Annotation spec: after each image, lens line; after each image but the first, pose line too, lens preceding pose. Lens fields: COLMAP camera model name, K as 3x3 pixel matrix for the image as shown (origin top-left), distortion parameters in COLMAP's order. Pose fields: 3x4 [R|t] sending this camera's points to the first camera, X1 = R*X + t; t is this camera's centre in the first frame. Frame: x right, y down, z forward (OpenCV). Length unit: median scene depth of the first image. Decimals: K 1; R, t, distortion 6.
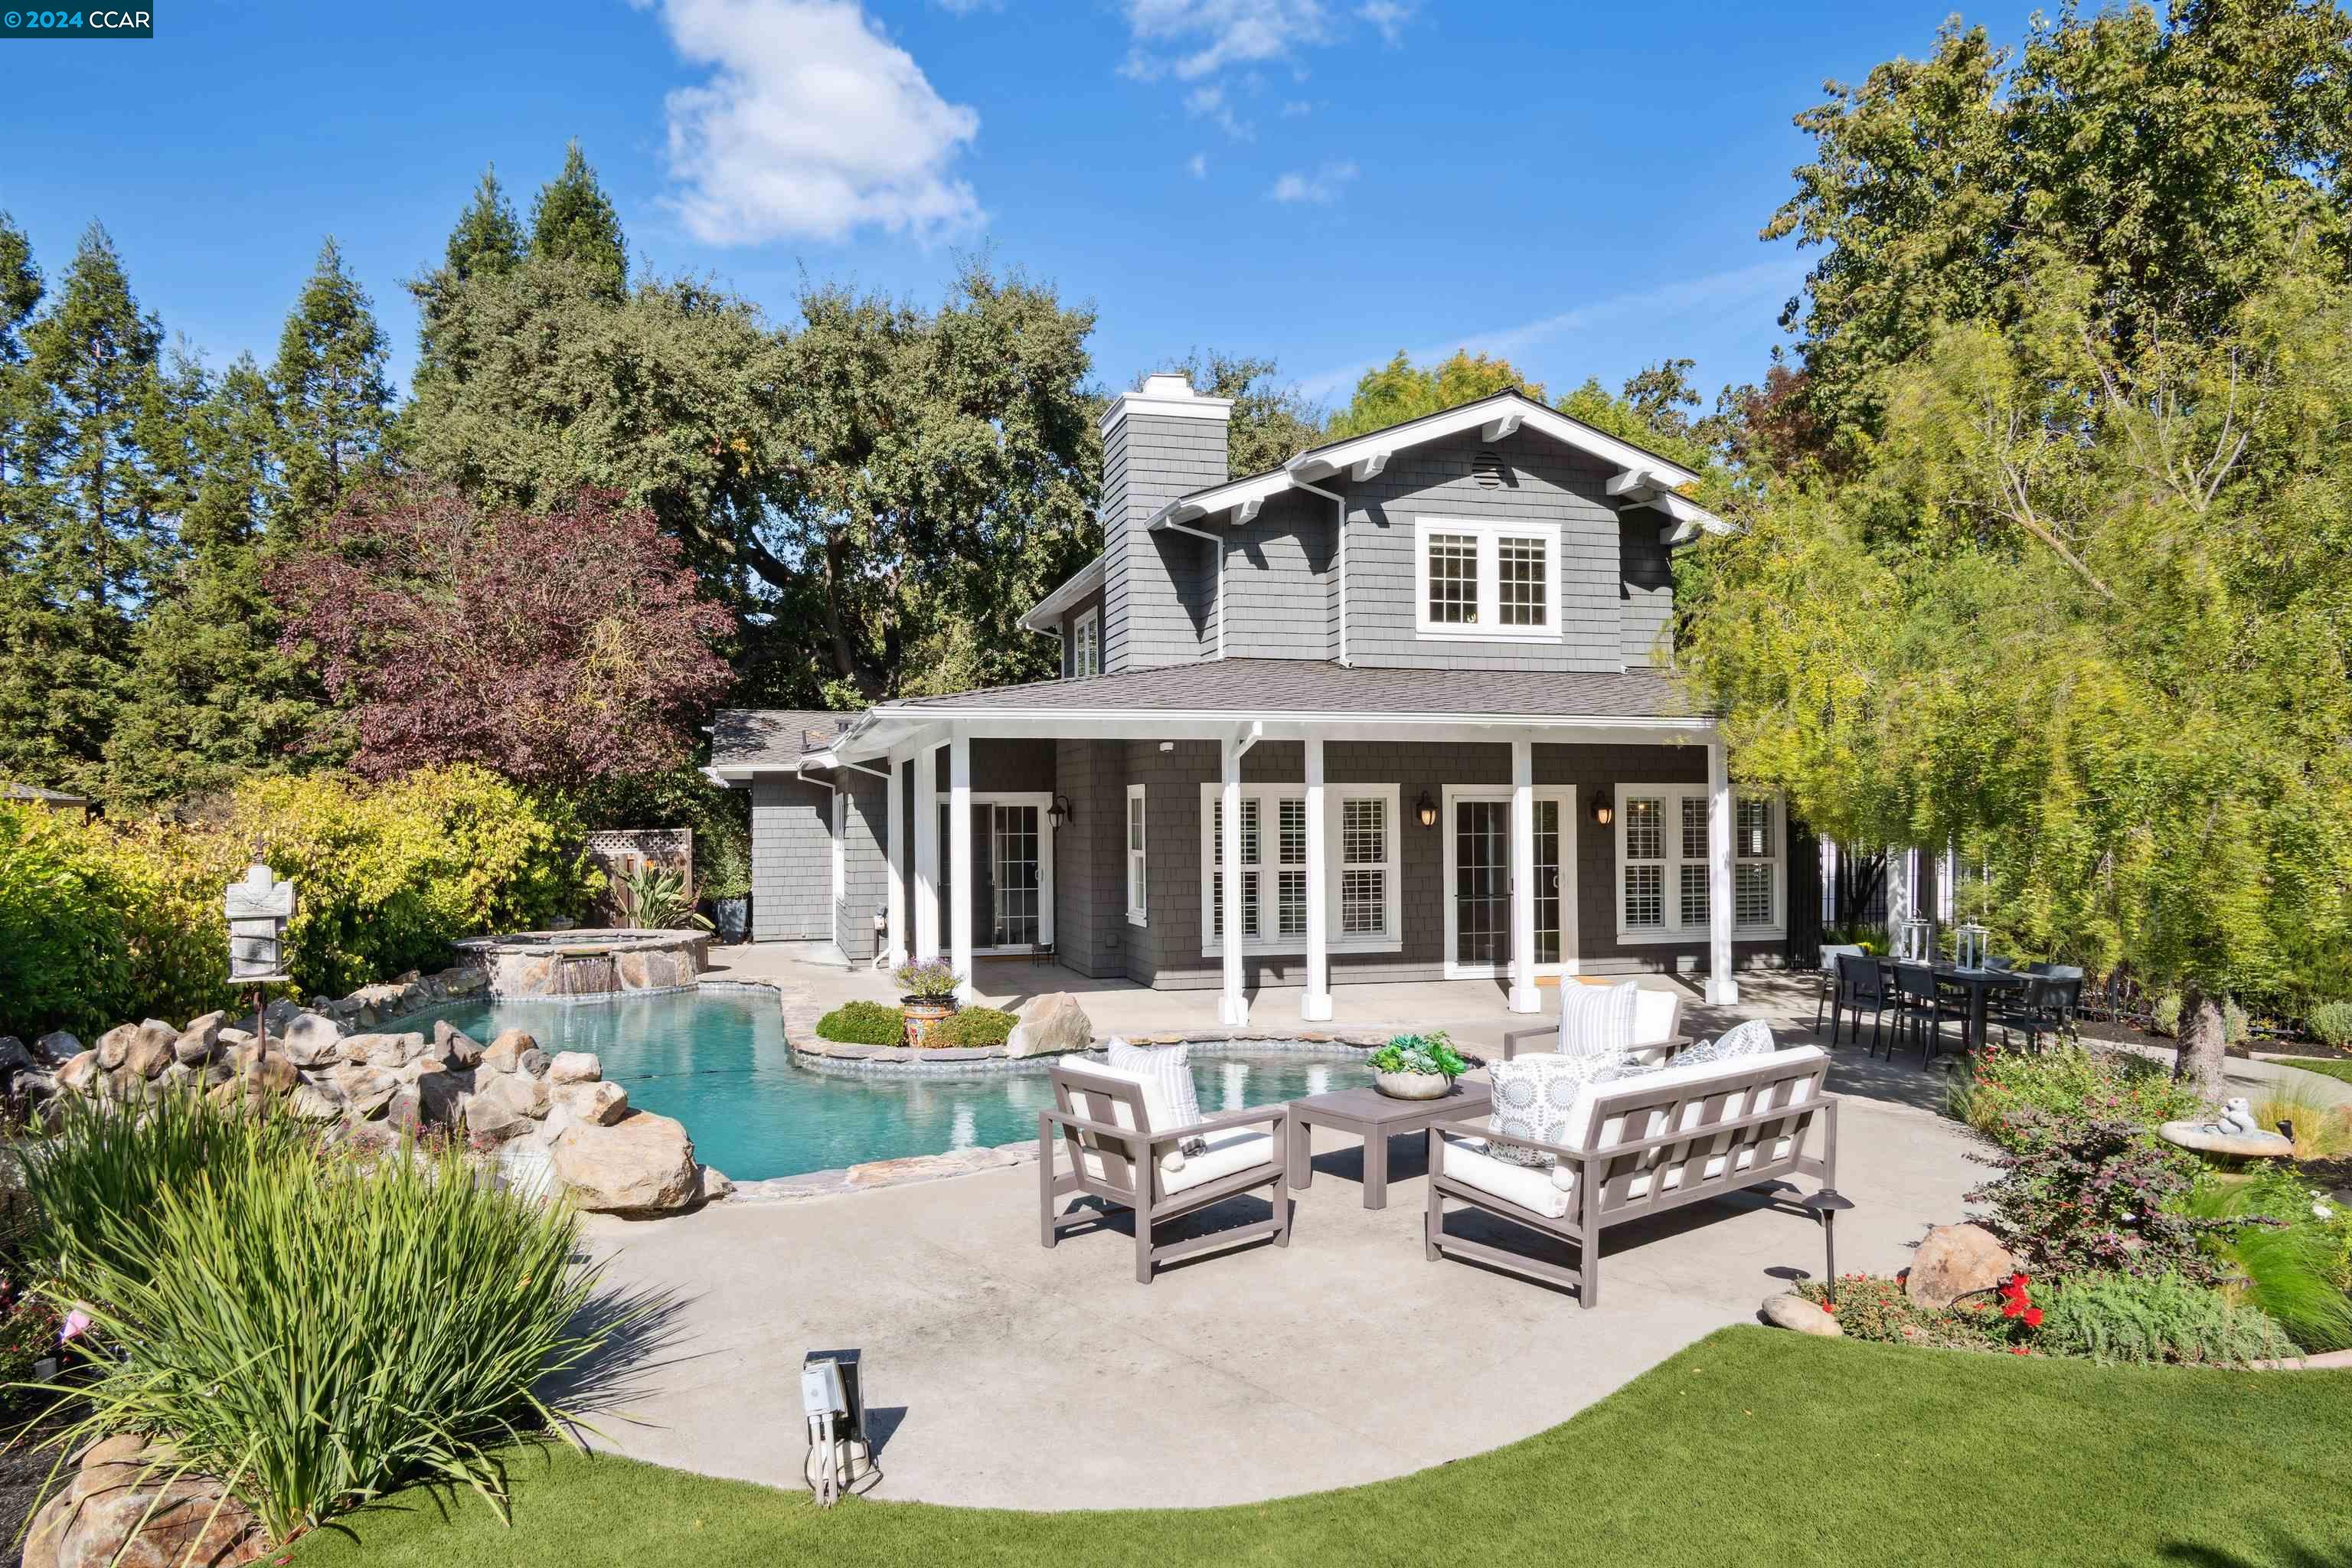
lens RADIAL K [[1631.8, 0, 1176.0], [0, 1631.8, 784.0], [0, 0, 1]] dist [-0.000744, 0.002040]
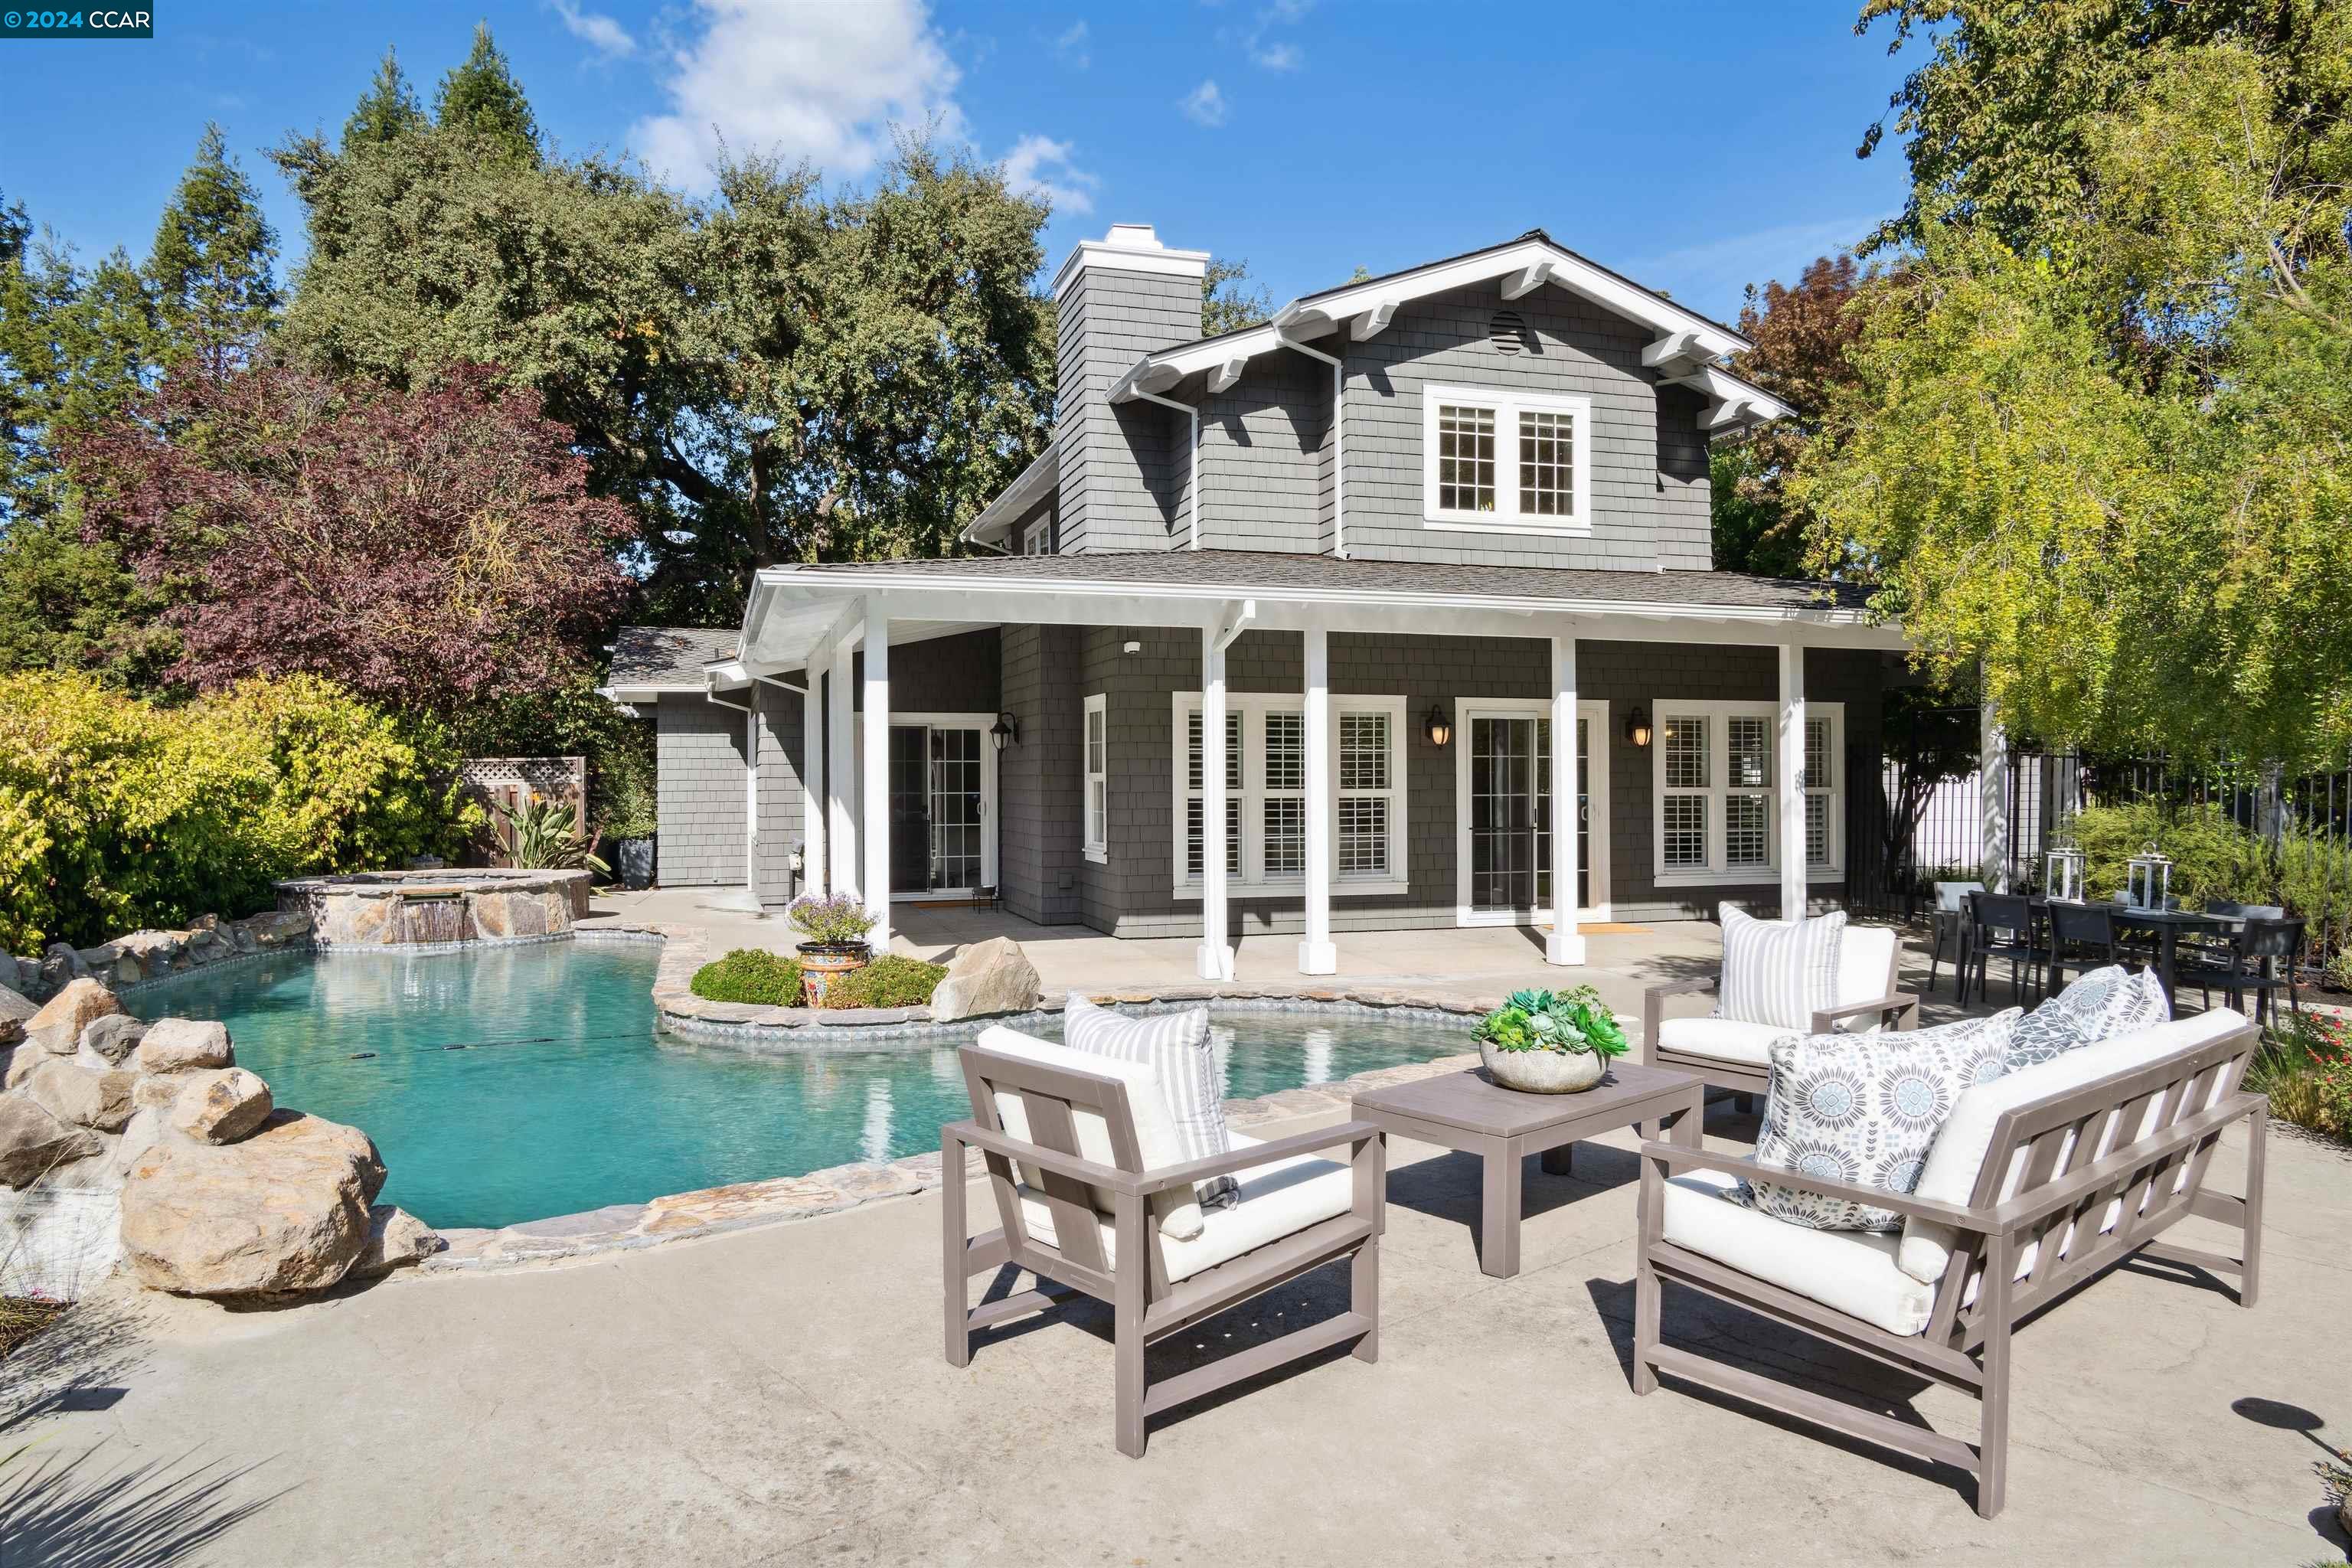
lens RADIAL K [[1633.9, 0, 1170.3], [0, 1633.9, 761.3], [0, 0, 1]] dist [-0.000013, -0.004693]
pose [[0.999671, 0.003093, 0.025453, -0.006513], [-0.003399, 0.999922, 0.012016, 0.022434], [-0.025414, -0.012098, 0.999604, 0.144572]]
